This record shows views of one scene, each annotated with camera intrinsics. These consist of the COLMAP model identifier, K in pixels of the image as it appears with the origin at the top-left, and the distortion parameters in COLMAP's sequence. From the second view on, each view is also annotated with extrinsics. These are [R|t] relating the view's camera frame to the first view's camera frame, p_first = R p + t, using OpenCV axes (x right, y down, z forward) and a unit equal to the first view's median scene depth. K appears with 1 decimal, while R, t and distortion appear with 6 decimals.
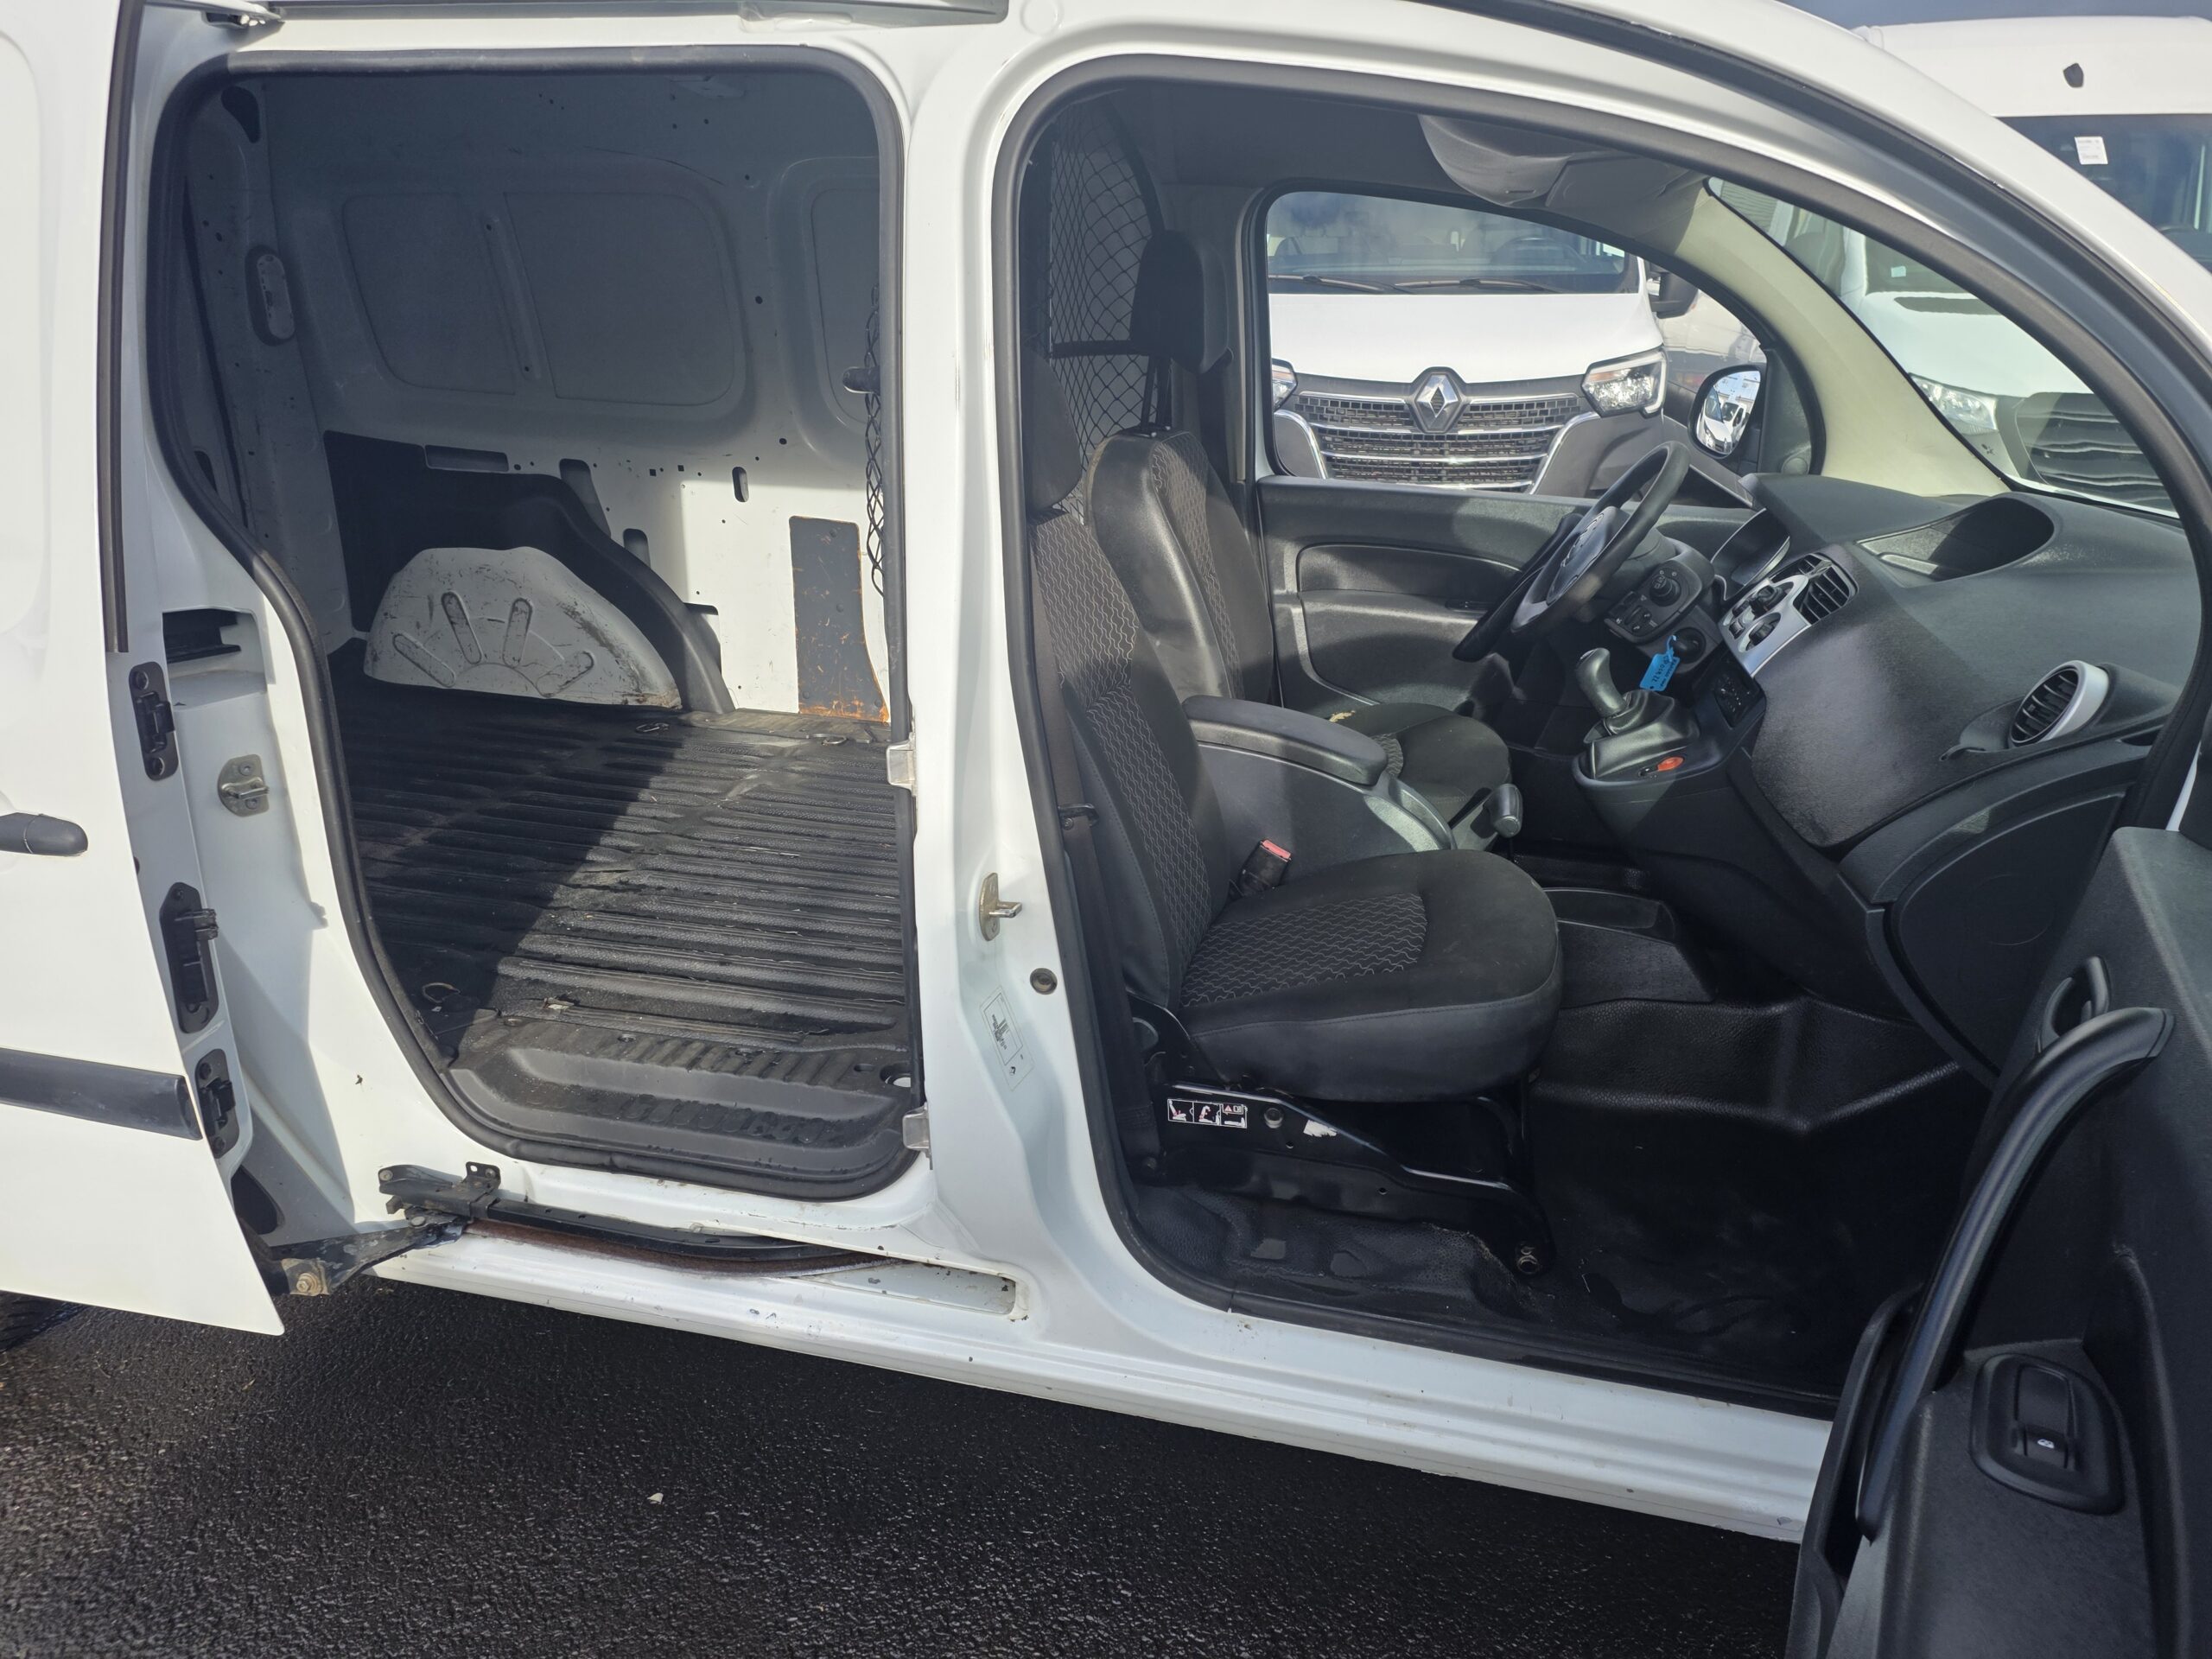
lens RADIAL K [[1457.2, 0, 1106.0], [0, 1457.2, 829.5], [0, 0, 1]] dist [0.049358, -0.002209]
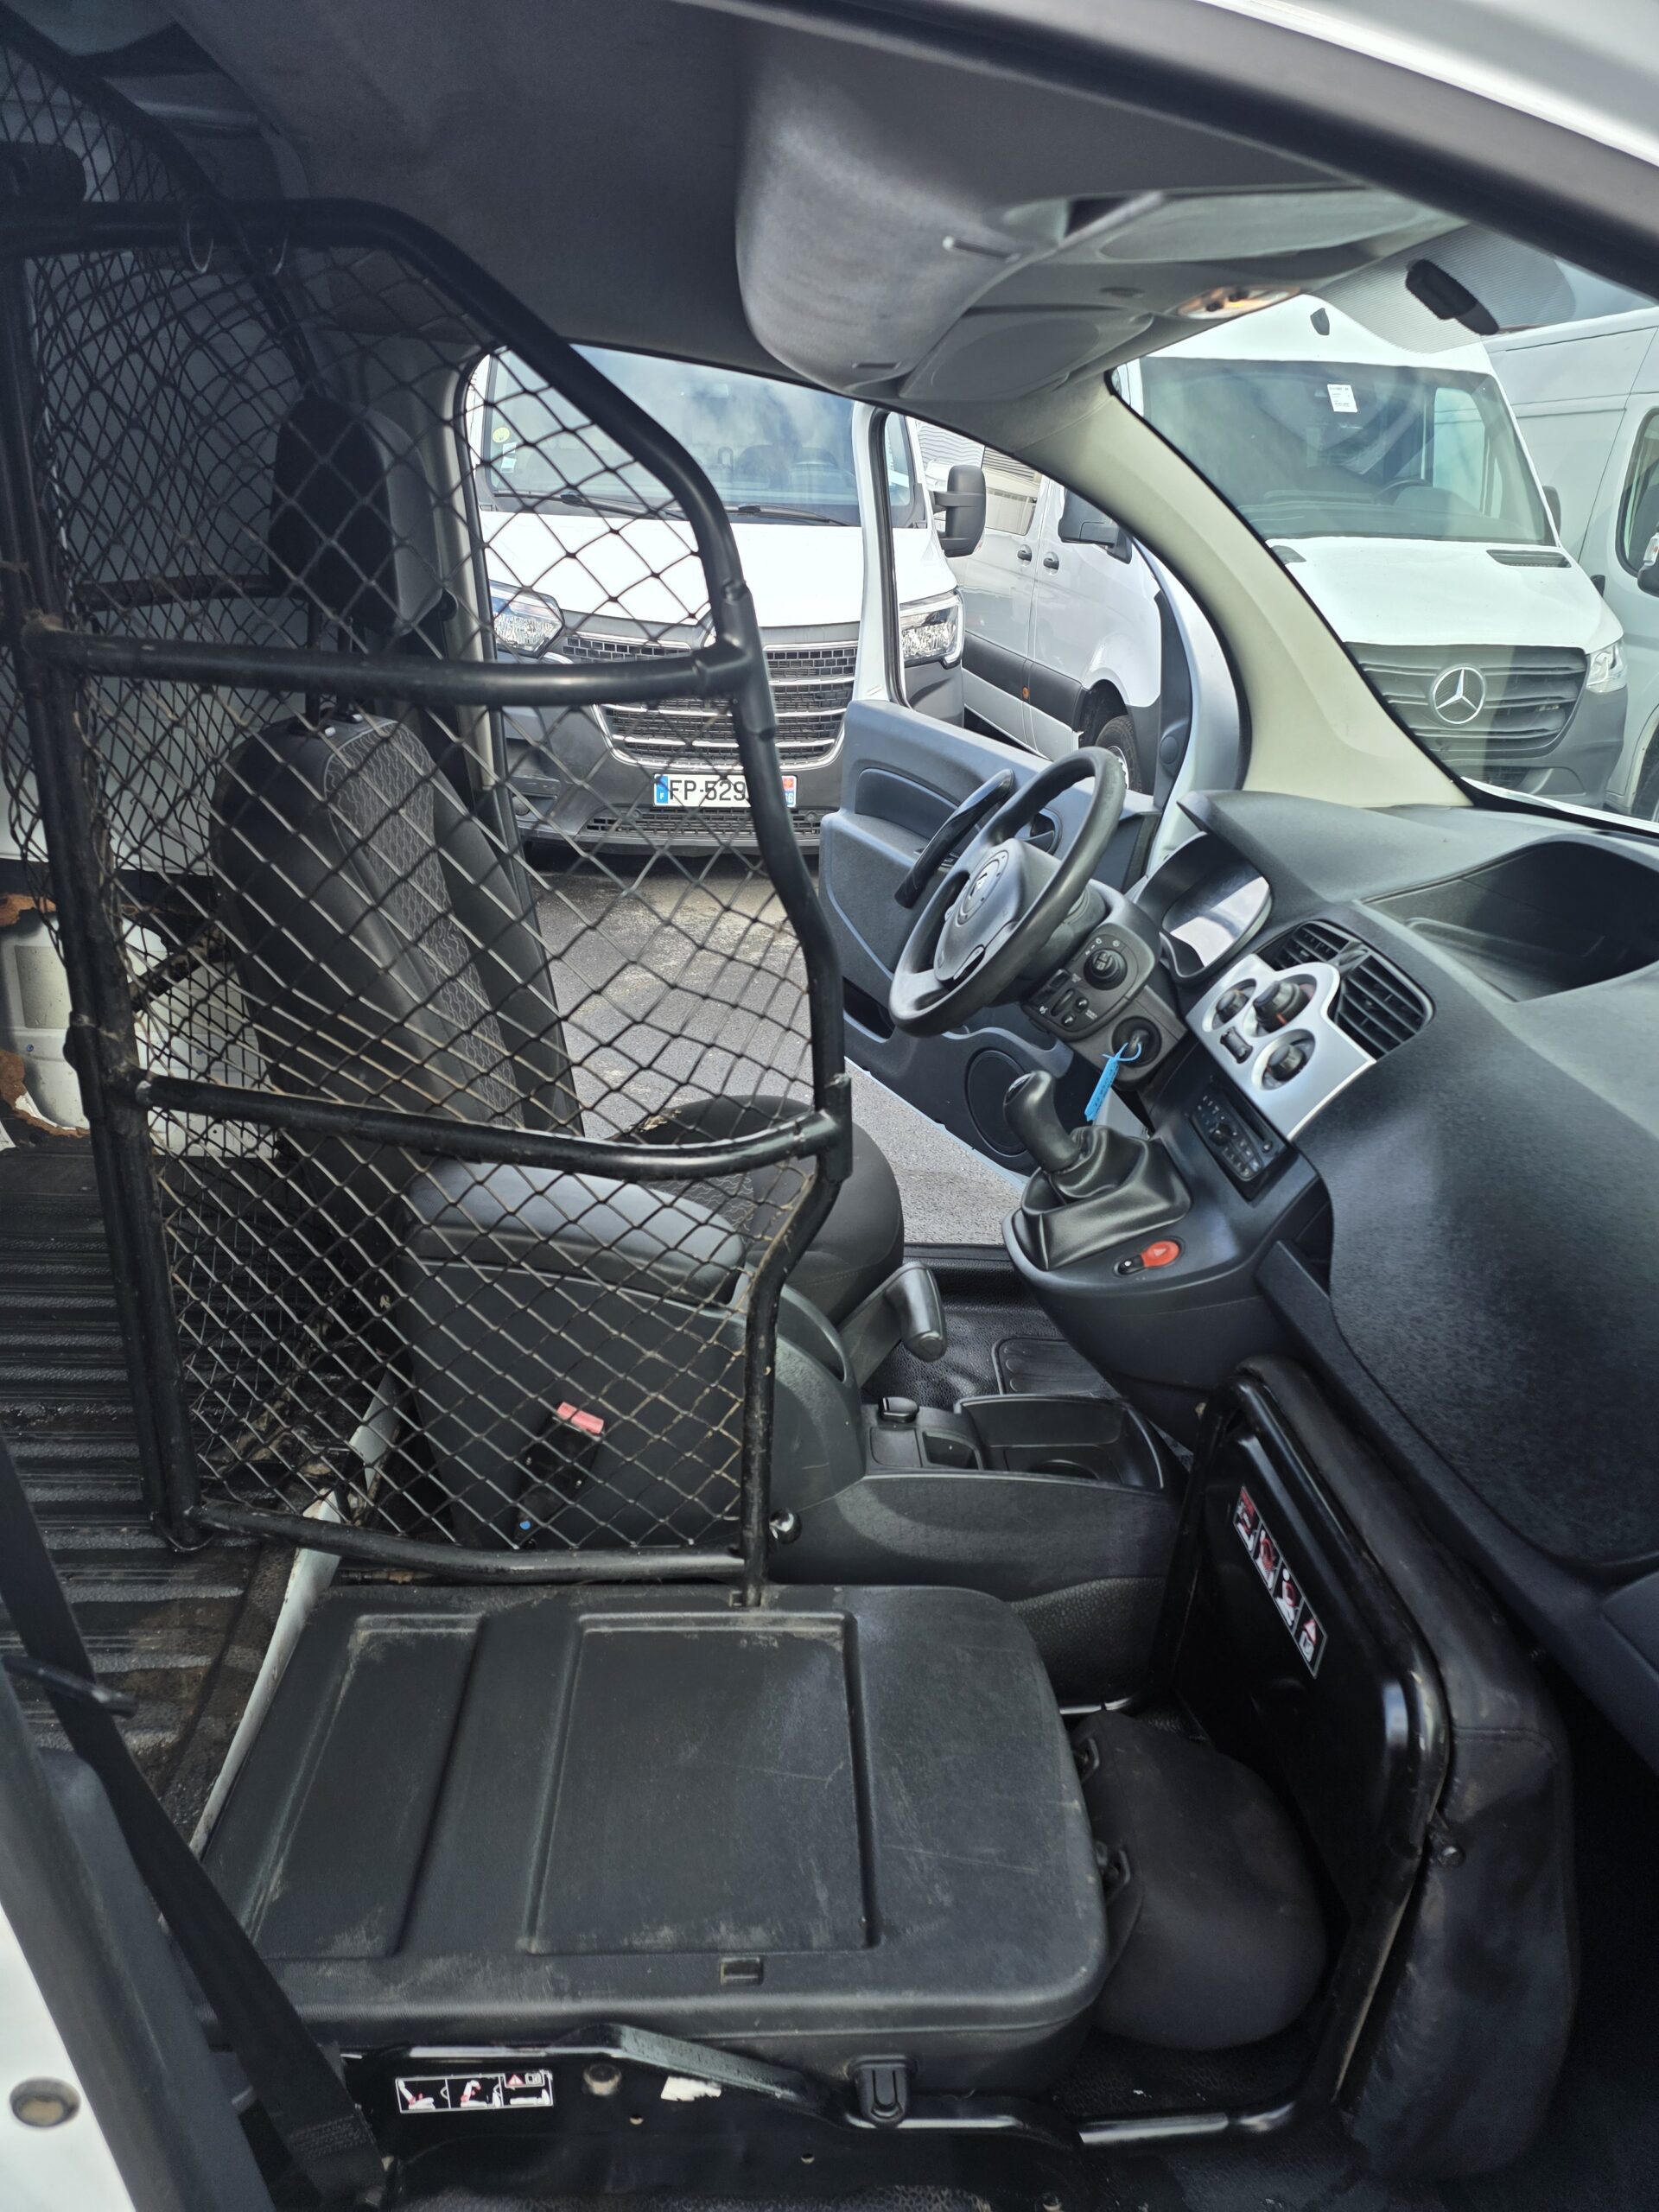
lens RADIAL K [[1457.2, 0, 822.5], [0, 1457.2, 1137.7], [0, 0, 1]] dist [0.049358, -0.002209]
pose [[0.959352, -0.086734, 0.268552, 0.059029], [0.073678, 0.995574, 0.058339, -0.131742], [-0.272424, -0.036181, 0.961497, 0.366856]]
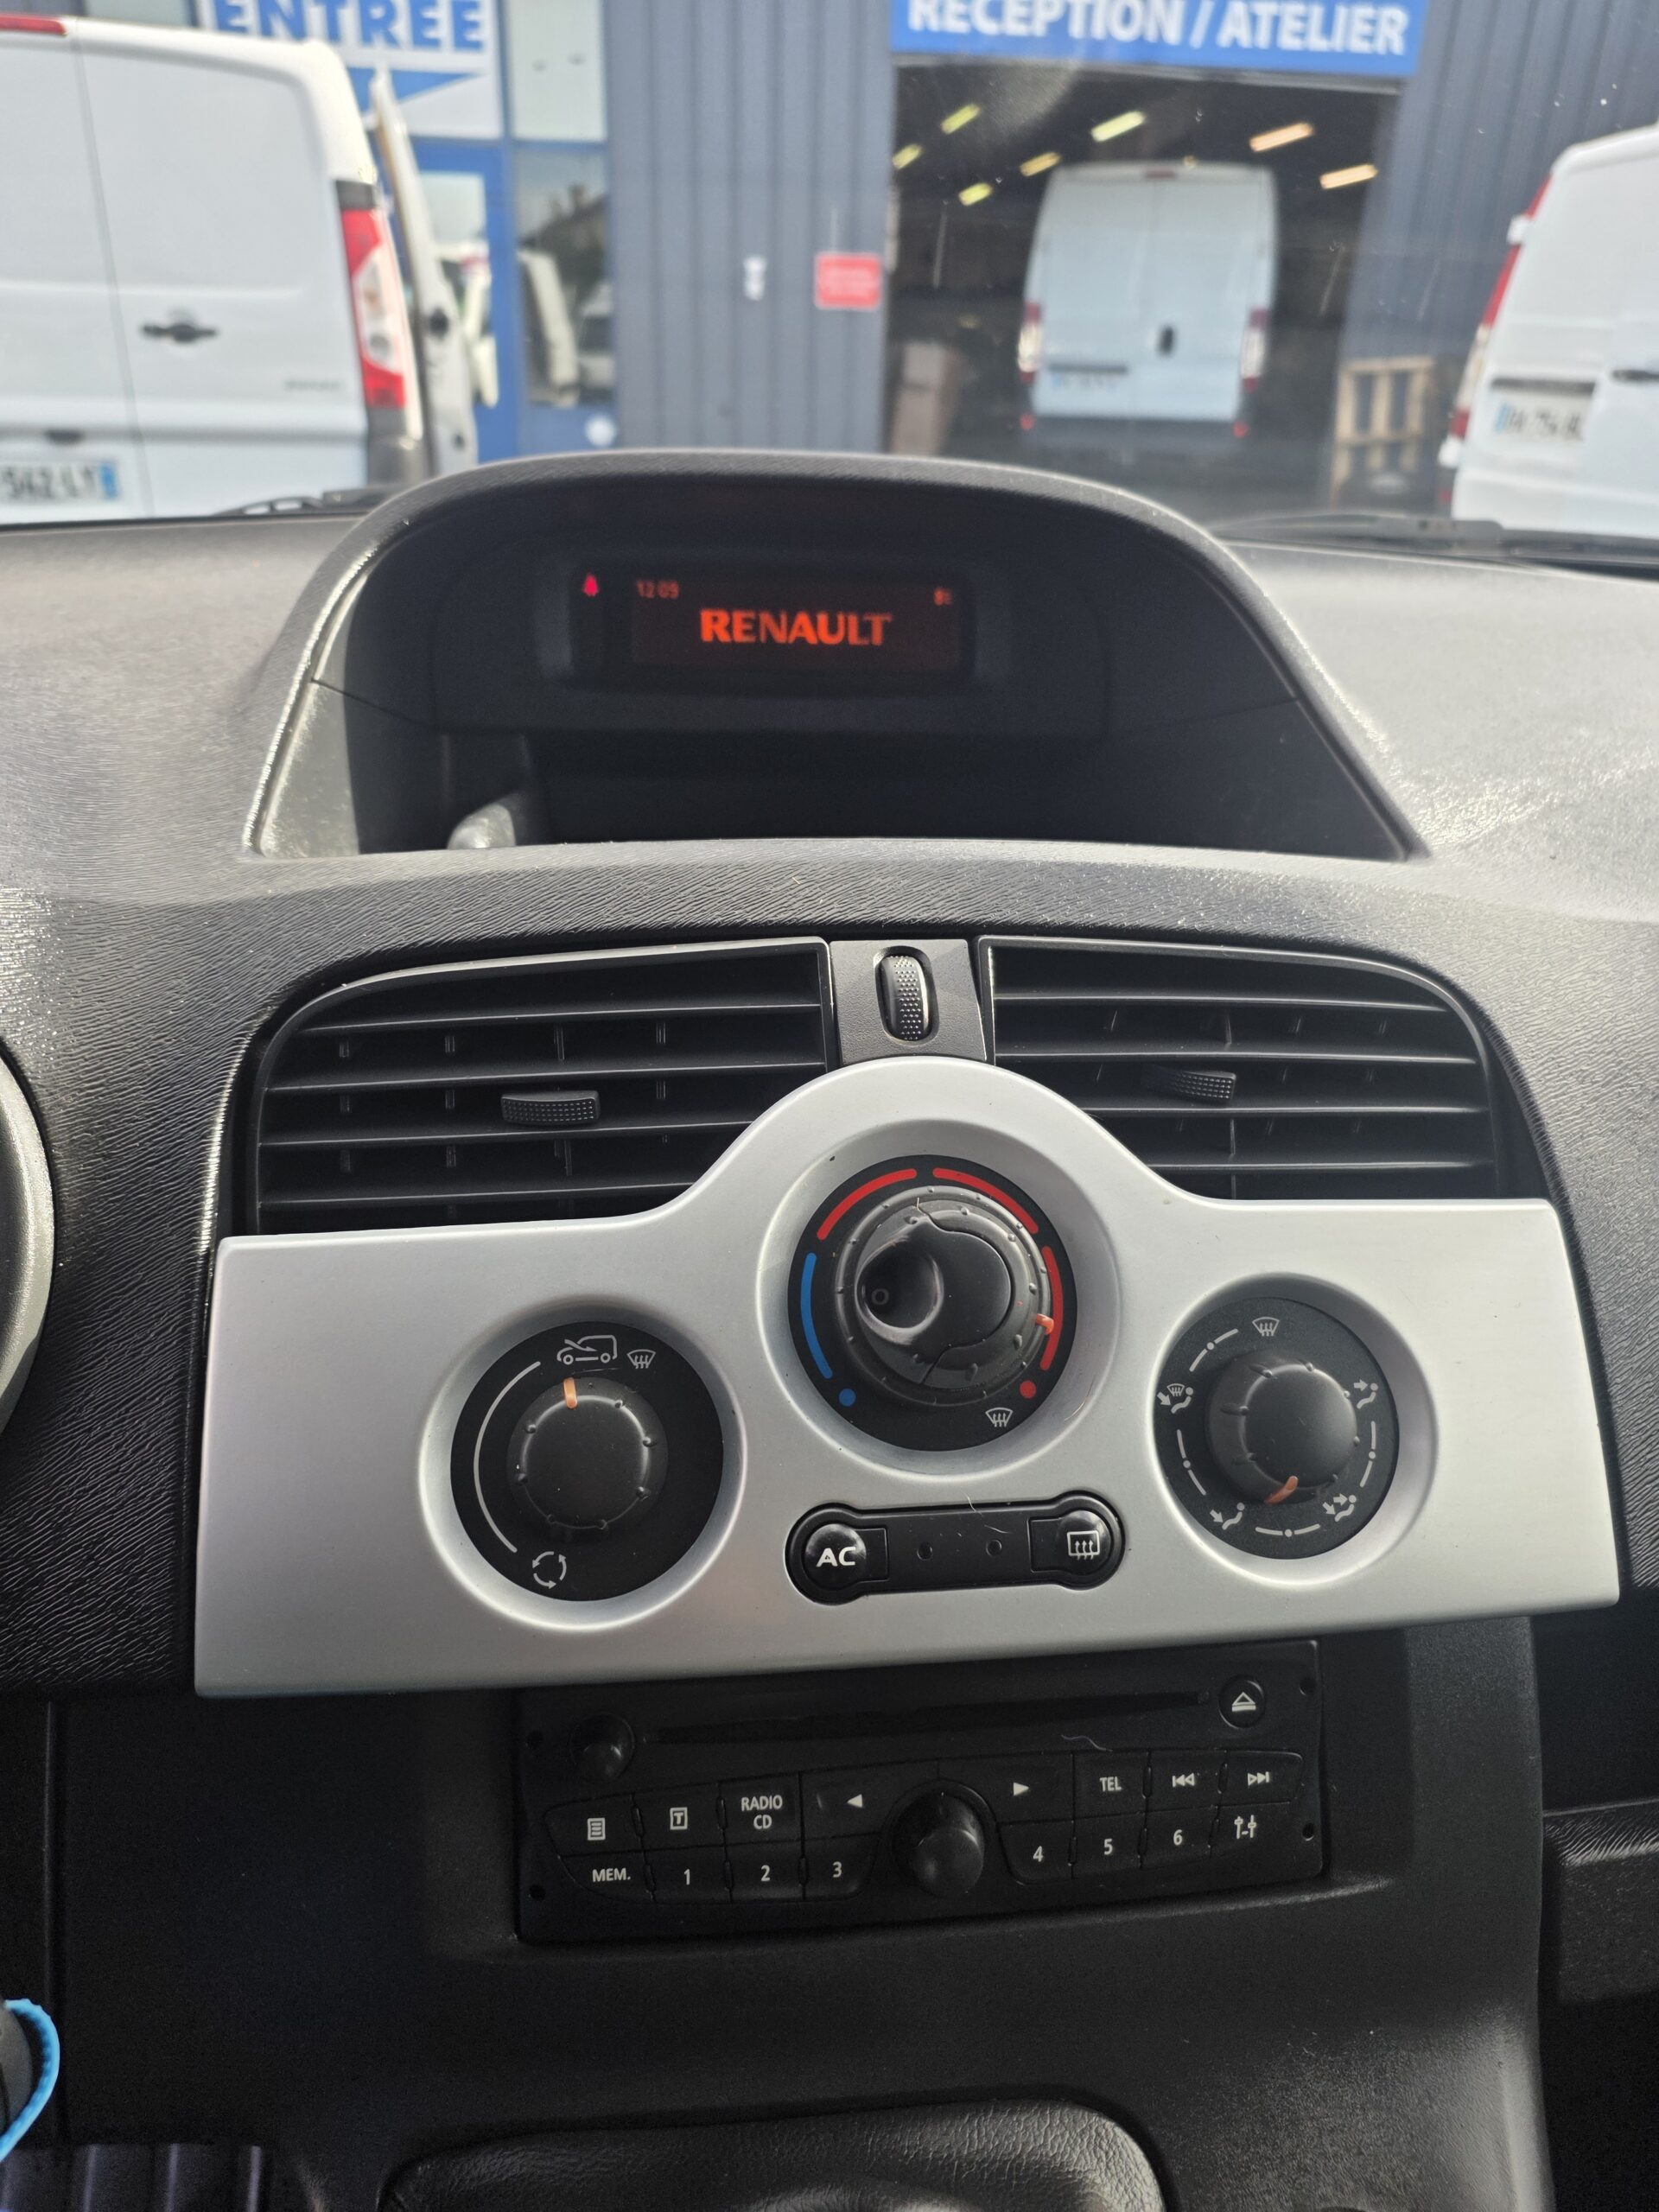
lens RADIAL K [[1447.3, 0, 756.5], [0, 1447.3, 1092.0], [0, 0, 1]] dist [0.041039, -0.001812]
pose [[-0.334313, -0.446153, 0.830170, 0.297522], [0.306475, 0.781514, 0.543423, -0.232395], [-0.891239, 0.436100, -0.124536, 0.908394]]
